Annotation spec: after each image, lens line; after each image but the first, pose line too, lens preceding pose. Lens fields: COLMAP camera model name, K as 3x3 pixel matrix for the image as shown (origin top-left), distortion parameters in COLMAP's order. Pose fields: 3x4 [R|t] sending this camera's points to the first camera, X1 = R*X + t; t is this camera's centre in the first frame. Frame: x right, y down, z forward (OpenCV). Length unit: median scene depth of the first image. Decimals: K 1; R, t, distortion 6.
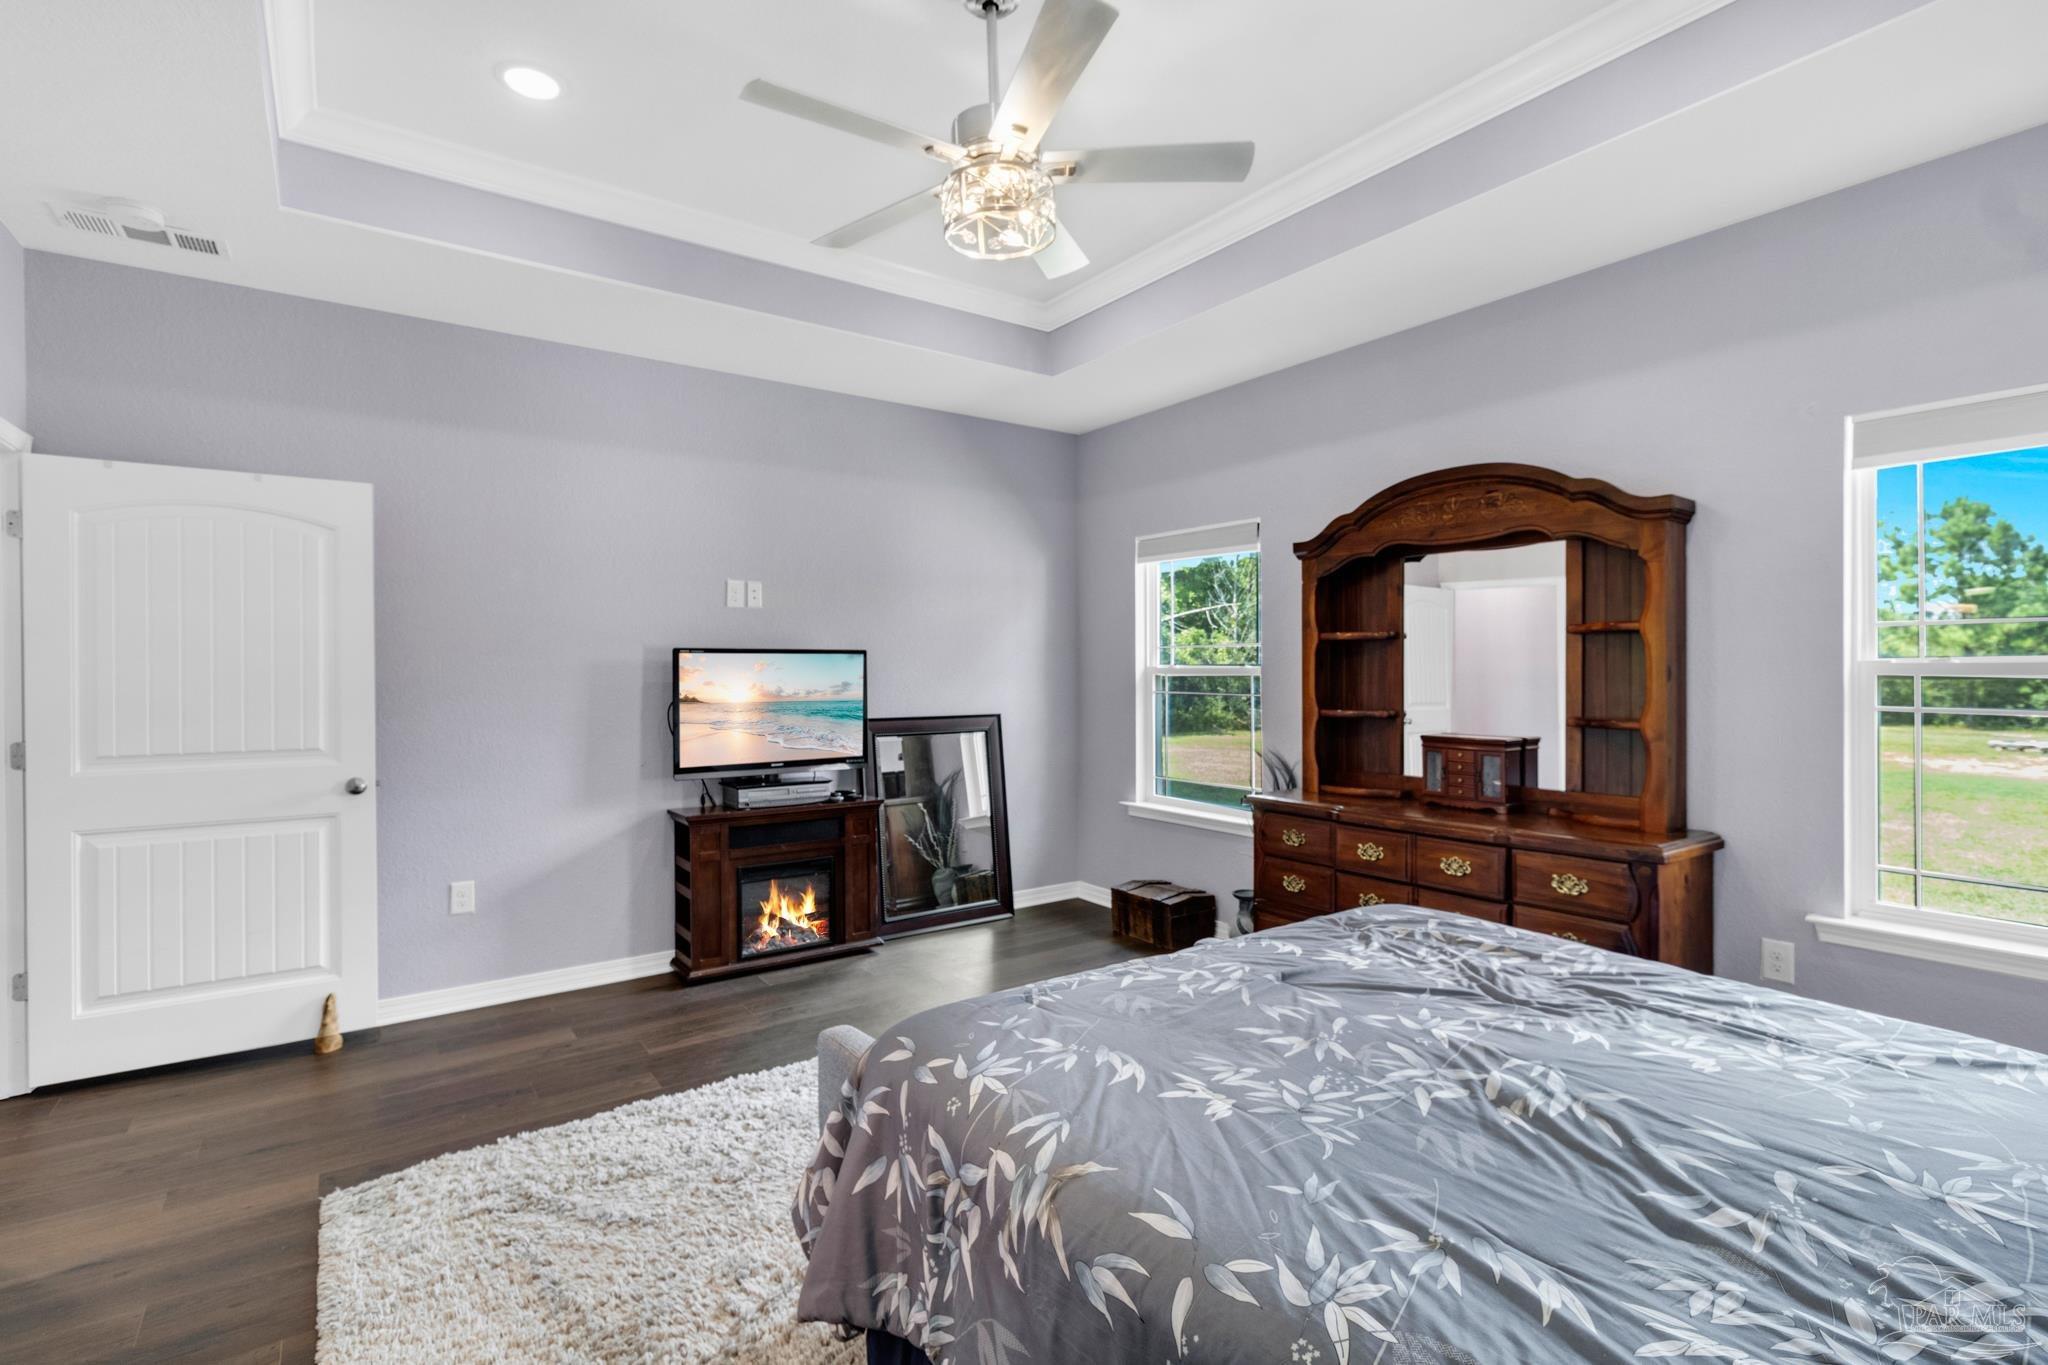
lens RADIAL K [[982.7, 0, 1039.3], [0, 982.7, 684.4], [0, 0, 1]] dist [0.000671, -0.002430]
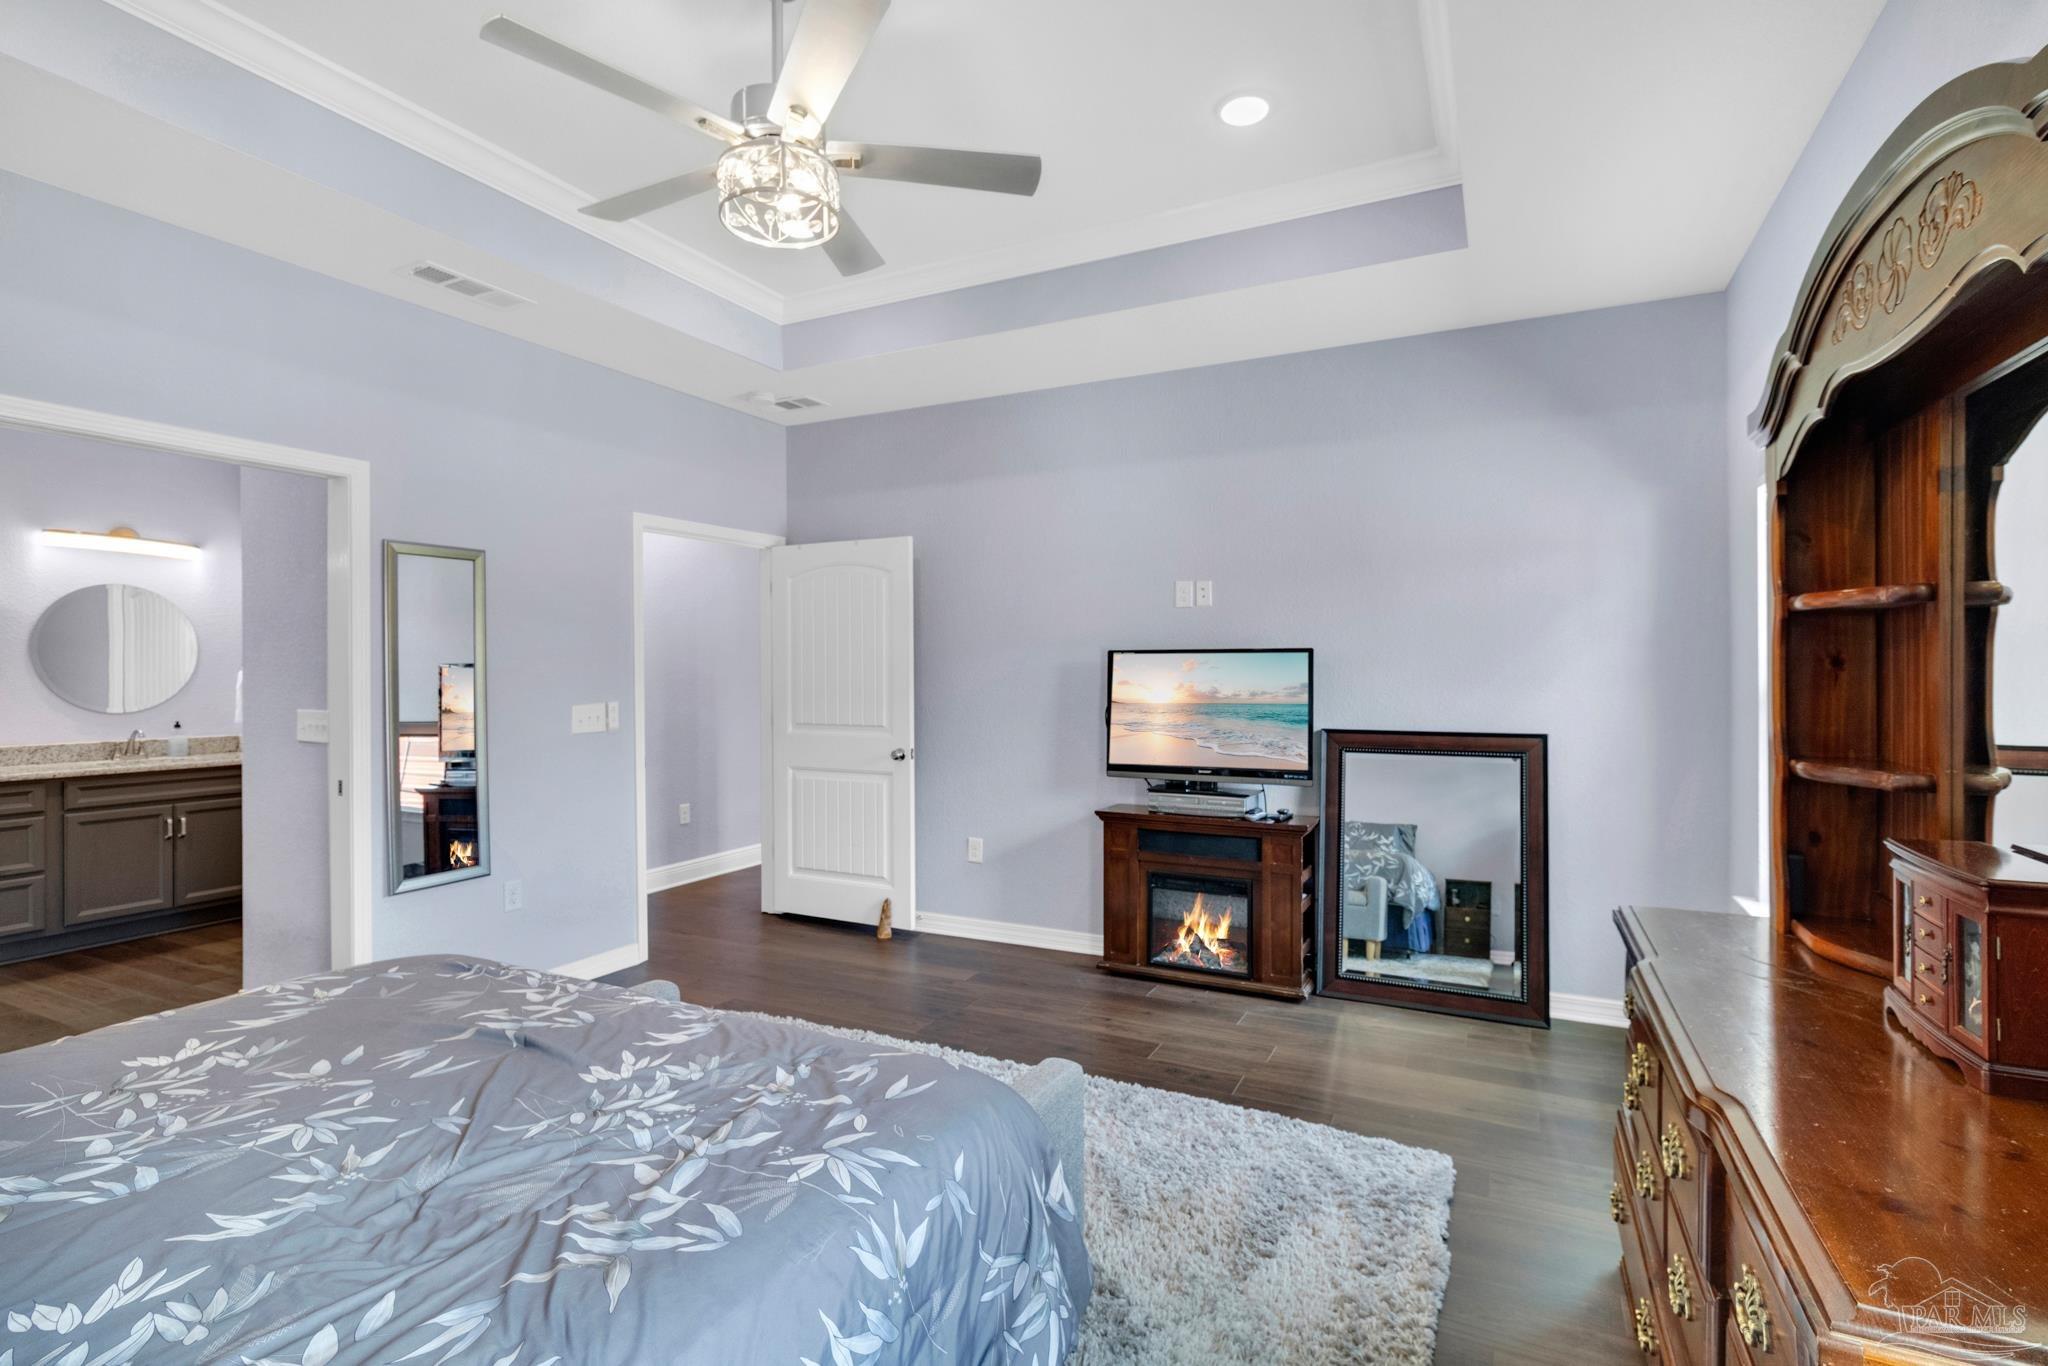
lens RADIAL K [[982.7, 0, 1032.6], [0, 982.7, 676.1], [0, 0, 1]] dist [0.000671, -0.002430]
pose [[0.447863, 0.006576, -0.894078, 0.560418], [-0.013733, 0.999906, 0.000476, -0.009397], [0.893997, 0.012065, 0.447911, 0.475409]]
